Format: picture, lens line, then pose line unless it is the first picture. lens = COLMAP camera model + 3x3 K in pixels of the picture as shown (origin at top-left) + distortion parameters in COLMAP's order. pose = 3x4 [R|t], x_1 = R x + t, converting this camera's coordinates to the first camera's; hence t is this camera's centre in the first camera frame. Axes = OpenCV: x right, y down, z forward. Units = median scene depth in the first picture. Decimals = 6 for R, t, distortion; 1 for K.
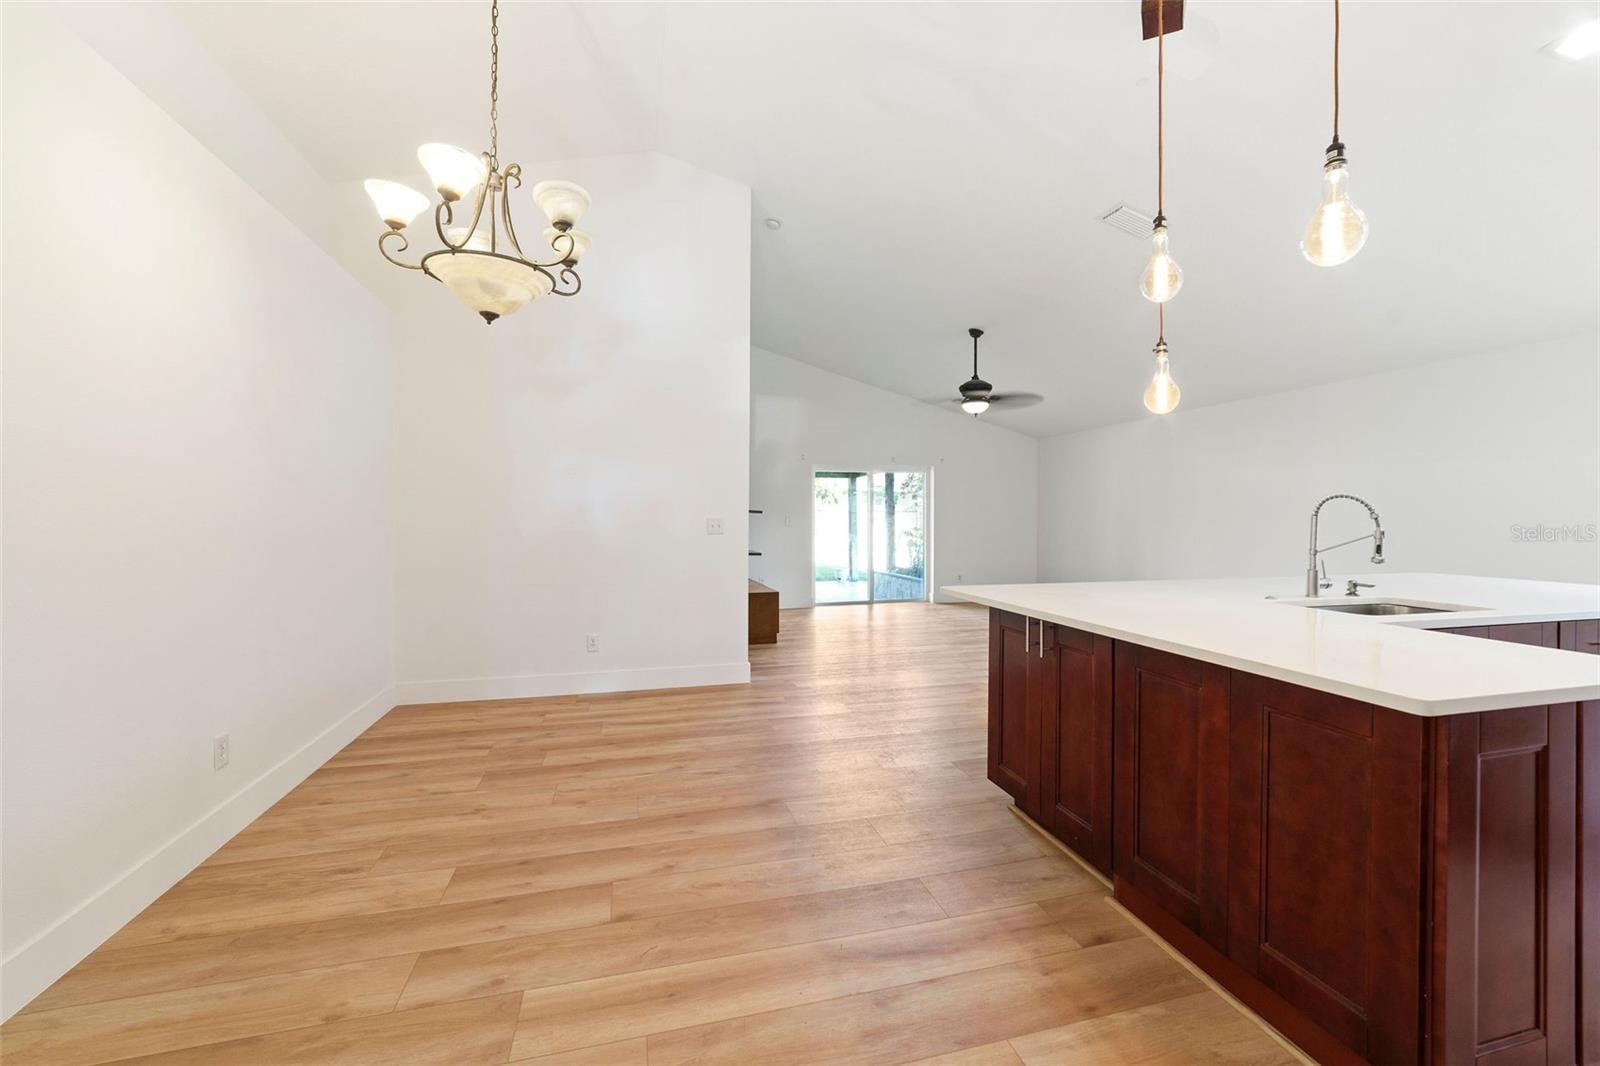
lens RADIAL K [[641.6, 0, 802.0], [0, 641.6, 529.3], [0, 0, 1]] dist [-0.024904, 0.006694]
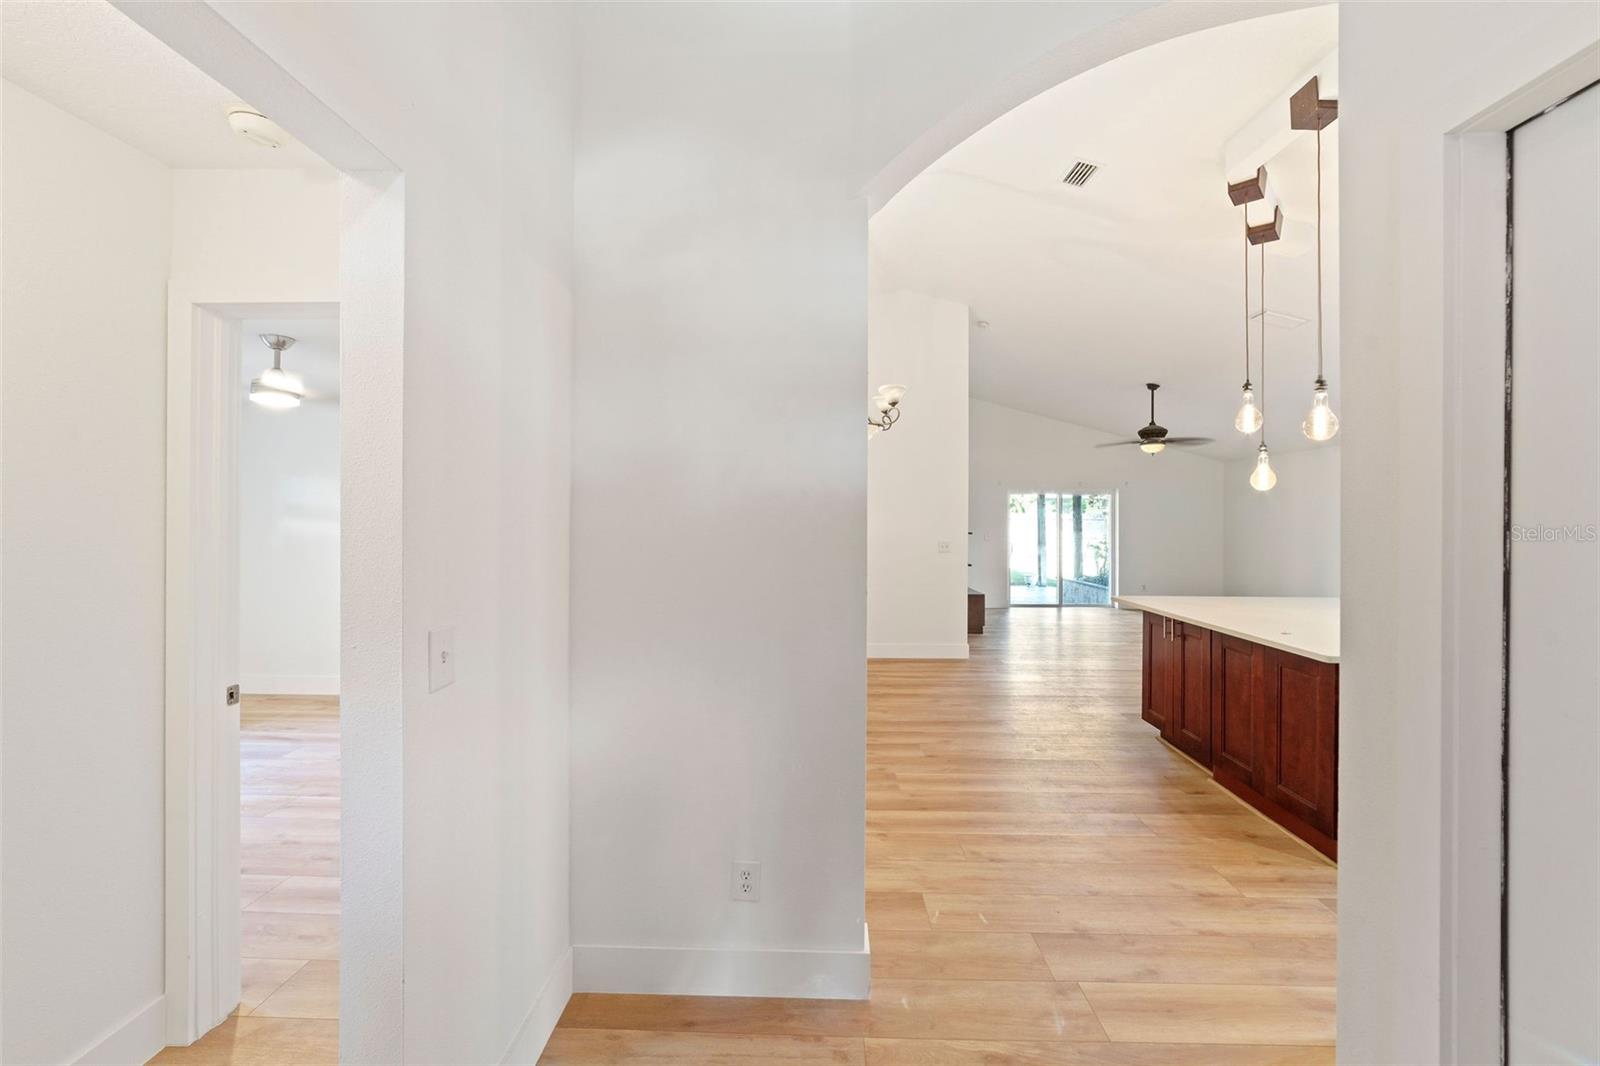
lens RADIAL K [[592.6, 0, 800.5], [0, 592.6, 521.7], [0, 0, 1]] dist [-0.023617, 0.000135]
pose [[0.954189, 0.001364, -0.299201, -0.041477], [-0.006823, 0.999829, -0.017203, -0.033940], [0.299126, 0.018456, 0.954035, -0.325474]]
